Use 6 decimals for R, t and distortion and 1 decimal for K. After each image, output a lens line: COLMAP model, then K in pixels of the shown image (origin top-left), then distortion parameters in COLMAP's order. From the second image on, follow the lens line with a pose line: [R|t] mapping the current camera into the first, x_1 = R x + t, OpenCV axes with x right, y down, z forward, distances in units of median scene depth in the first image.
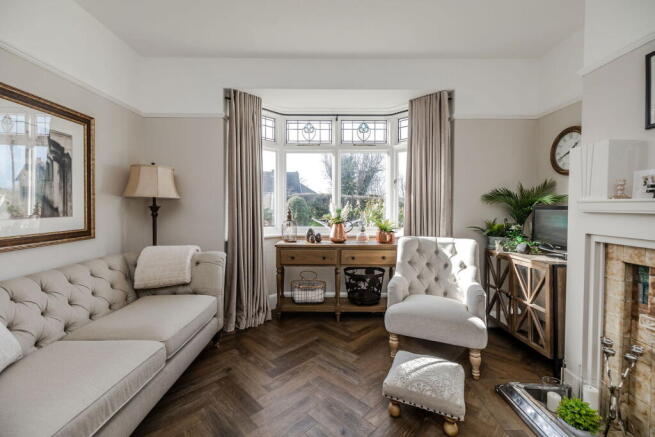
lens RADIAL K [[278.3, 0, 318.9], [0, 278.3, 214.5], [0, 0, 1]] dist [-0.000876, 0.000050]
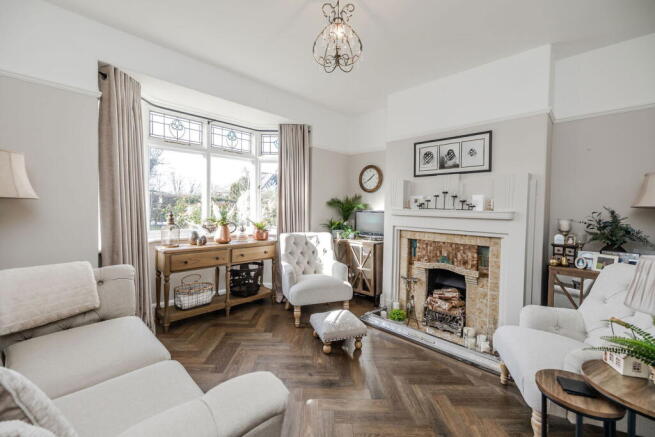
lens RADIAL K [[278.3, 0, 318.9], [0, 278.3, 214.5], [0, 0, 1]] dist [-0.000876, 0.000050]
pose [[0.703963, -0.012856, 0.710120, -0.498227], [0.005131, 0.999902, 0.013015, -0.023614], [-0.710218, -0.005519, 0.703960, -0.006489]]
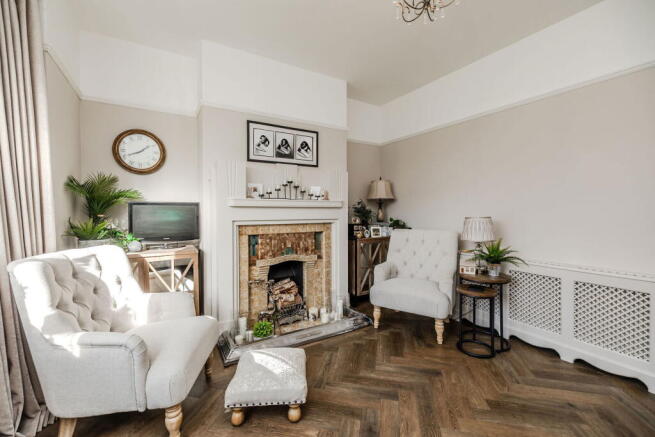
lens RADIAL K [[278.1, 0, 326.7], [0, 278.1, 214.9], [0, 0, 1]] dist [0.000925, 0.000111]
pose [[-0.545406, -0.015059, 0.838037, -0.351922], [0.022978, 0.999194, 0.032909, -0.000247], [-0.837857, 0.037205, -0.544620, 0.862377]]
